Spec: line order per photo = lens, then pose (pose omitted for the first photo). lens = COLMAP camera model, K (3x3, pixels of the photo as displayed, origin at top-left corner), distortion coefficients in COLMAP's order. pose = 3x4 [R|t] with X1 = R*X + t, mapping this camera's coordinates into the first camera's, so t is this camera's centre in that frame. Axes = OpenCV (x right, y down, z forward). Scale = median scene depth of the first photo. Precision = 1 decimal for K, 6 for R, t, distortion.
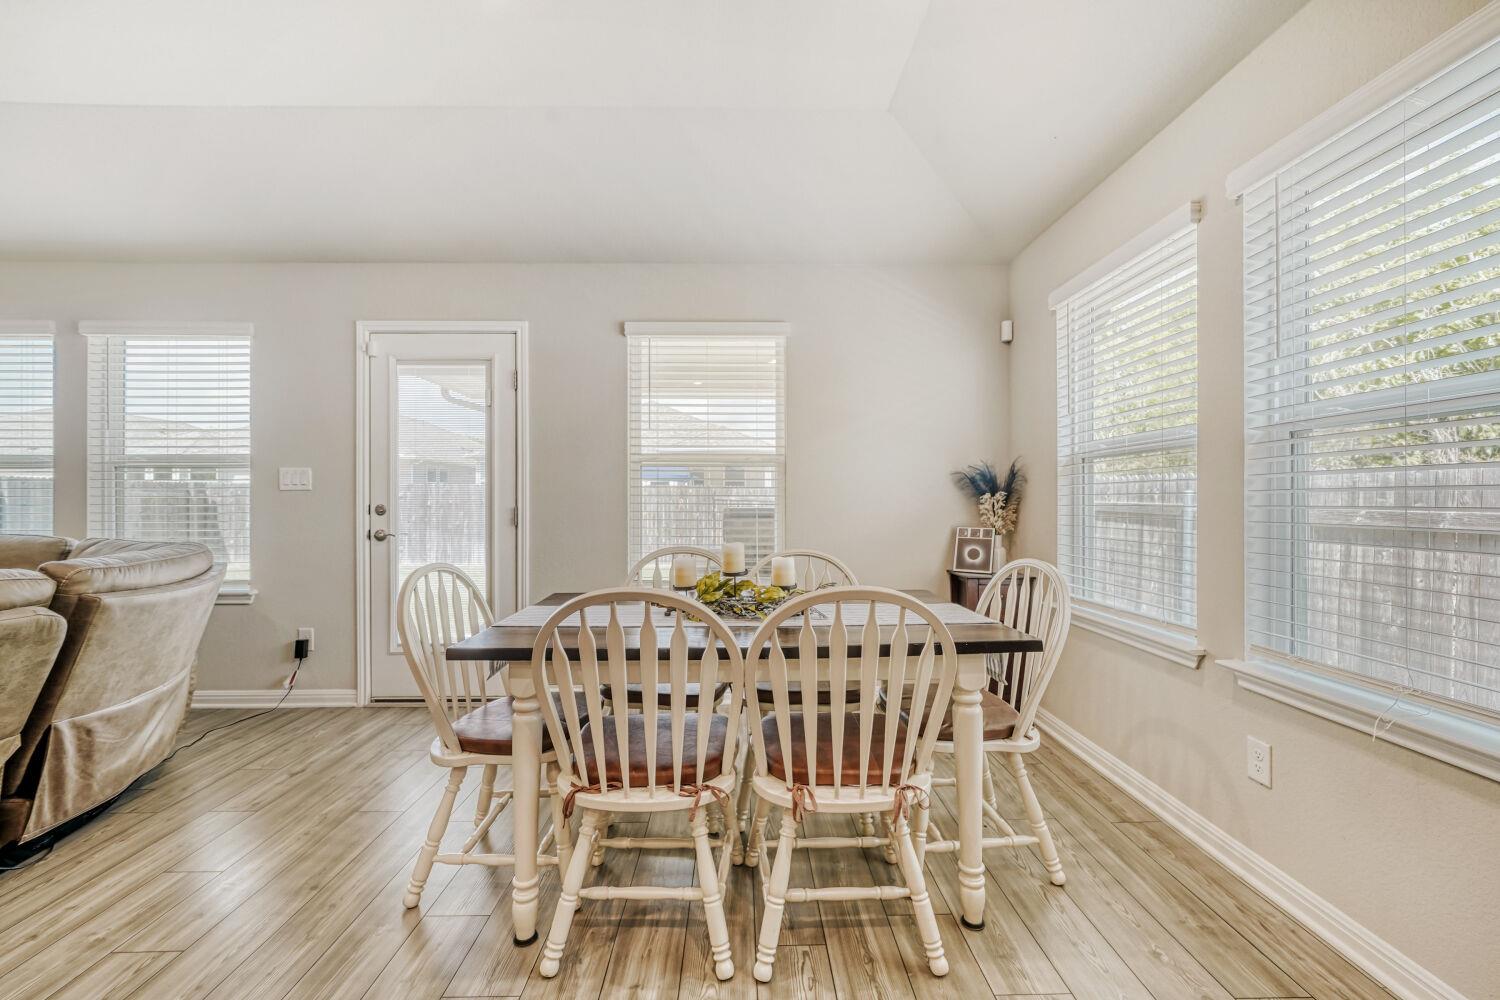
lens RADIAL K [[591.8, 0, 750.1], [0, 591.8, 500.1], [0, 0, 1]] dist [-0.011038, 0.000002]
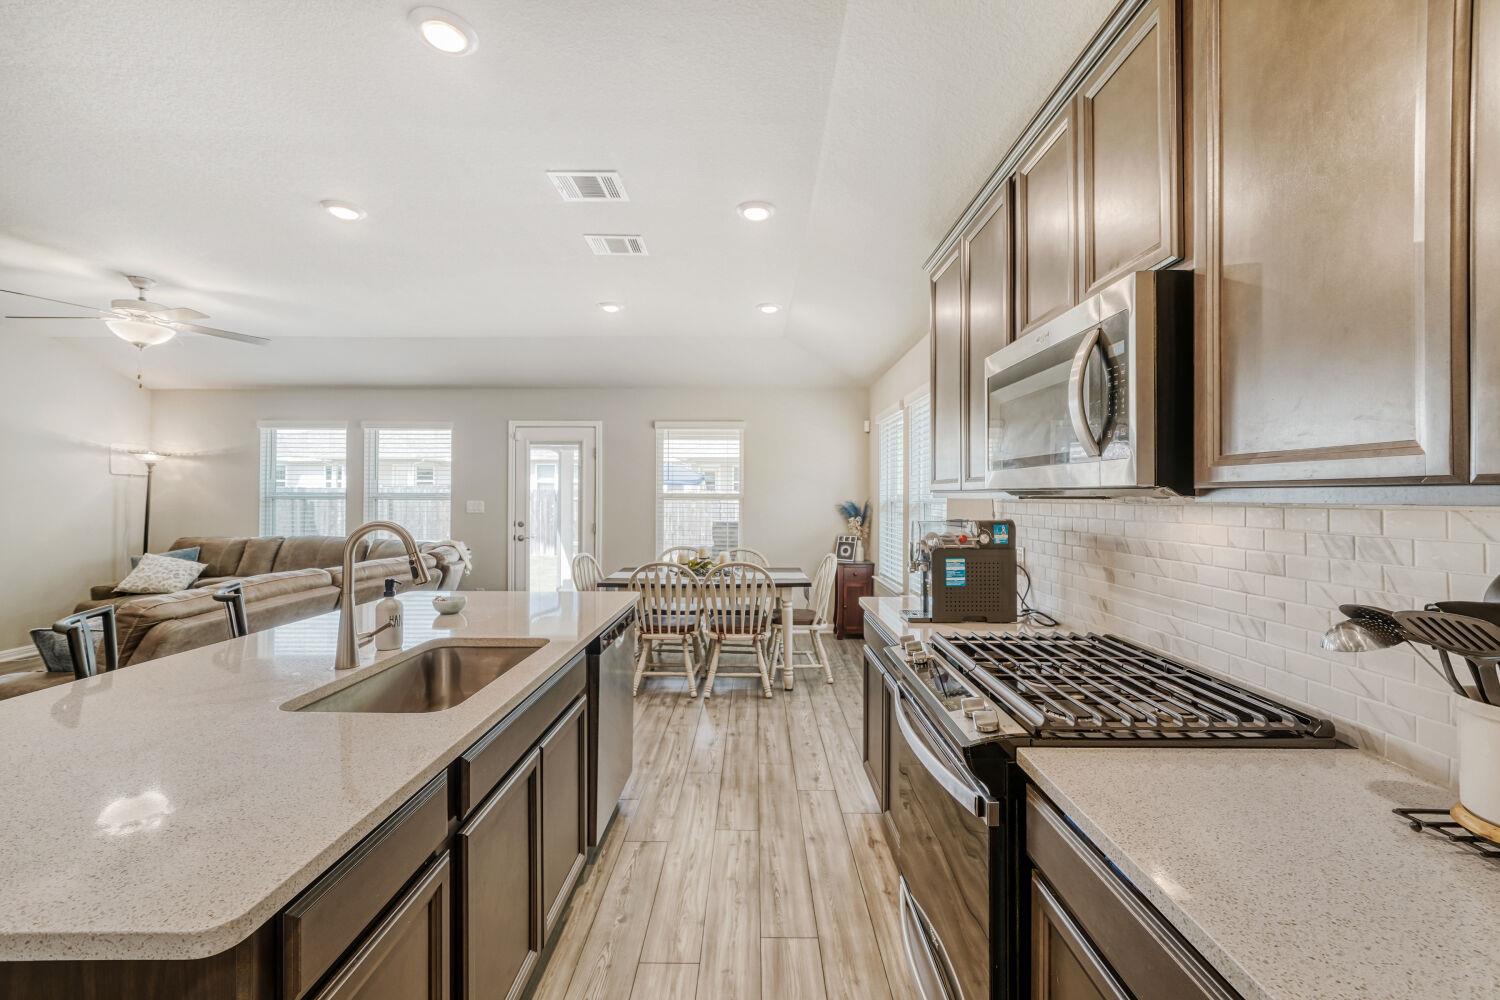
lens RADIAL K [[591.8, 0, 751.3], [0, 591.8, 495.5], [0, 0, 1]] dist [-0.011038, 0.000002]
pose [[0.999581, 0.003924, -0.028685, 0.139368], [-0.003827, 0.999987, 0.003447, -0.082790], [0.028698, -0.003336, 0.999583, -0.823867]]
